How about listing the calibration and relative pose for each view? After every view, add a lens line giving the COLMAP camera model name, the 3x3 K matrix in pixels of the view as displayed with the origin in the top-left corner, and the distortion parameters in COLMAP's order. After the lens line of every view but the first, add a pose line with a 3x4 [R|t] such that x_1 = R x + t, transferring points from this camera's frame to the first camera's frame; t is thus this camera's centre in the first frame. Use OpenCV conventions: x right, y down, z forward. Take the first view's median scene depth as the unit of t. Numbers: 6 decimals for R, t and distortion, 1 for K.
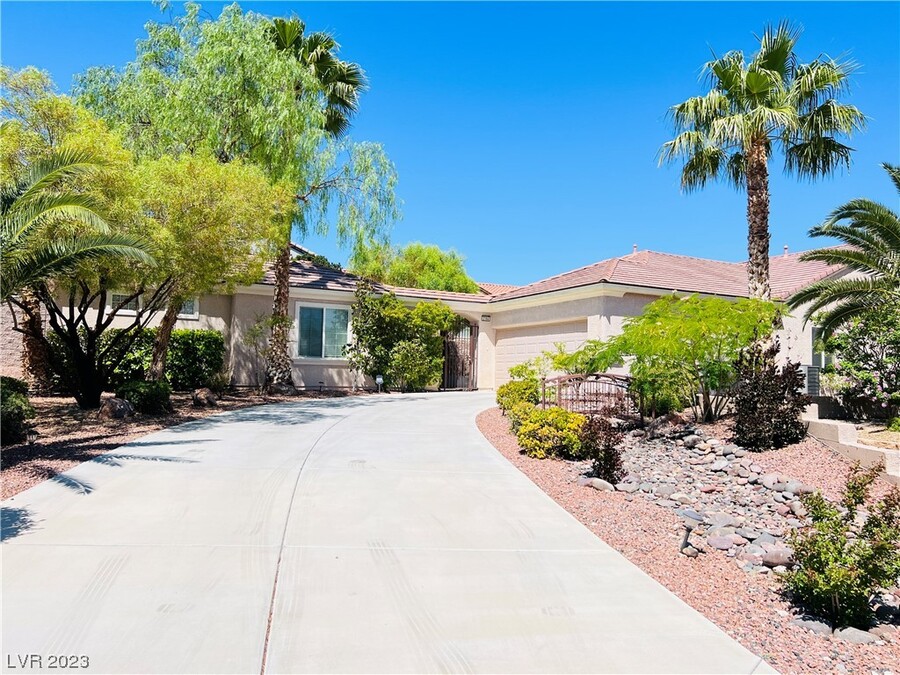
lens RADIAL K [[672.8, 0, 455.5], [0, 672.8, 331.2], [0, 0, 1]] dist [0.080830, -0.073937]
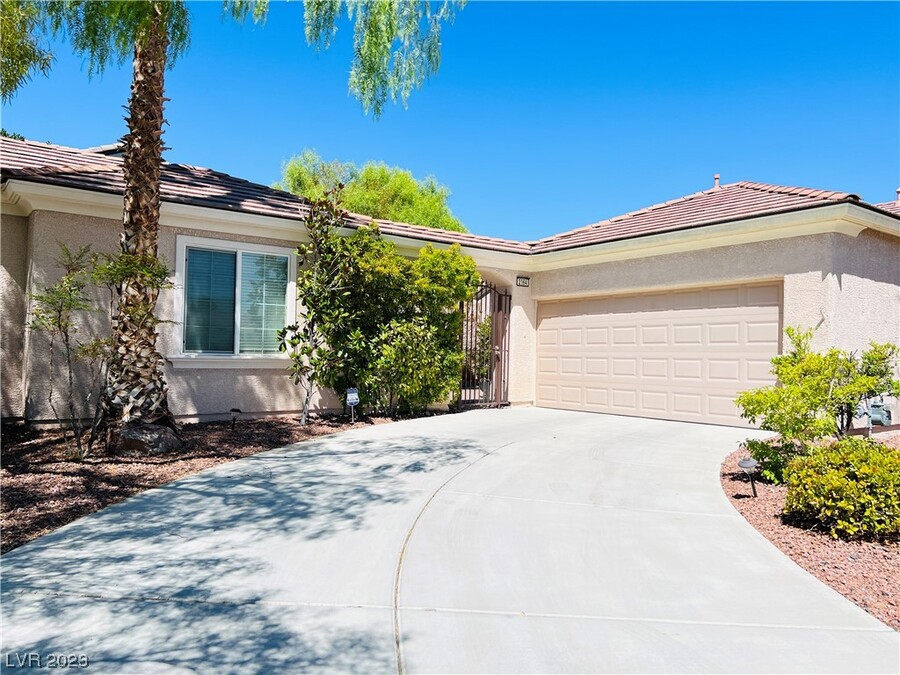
lens RADIAL K [[672.8, 0, 451.0], [0, 672.8, 335.4], [0, 0, 1]] dist [0.080830, -0.073937]
pose [[0.988647, 0.002776, 0.150232, -0.119431], [-0.008904, 0.999154, 0.040138, 0.004811], [-0.149993, -0.041020, 0.987836, 0.503765]]
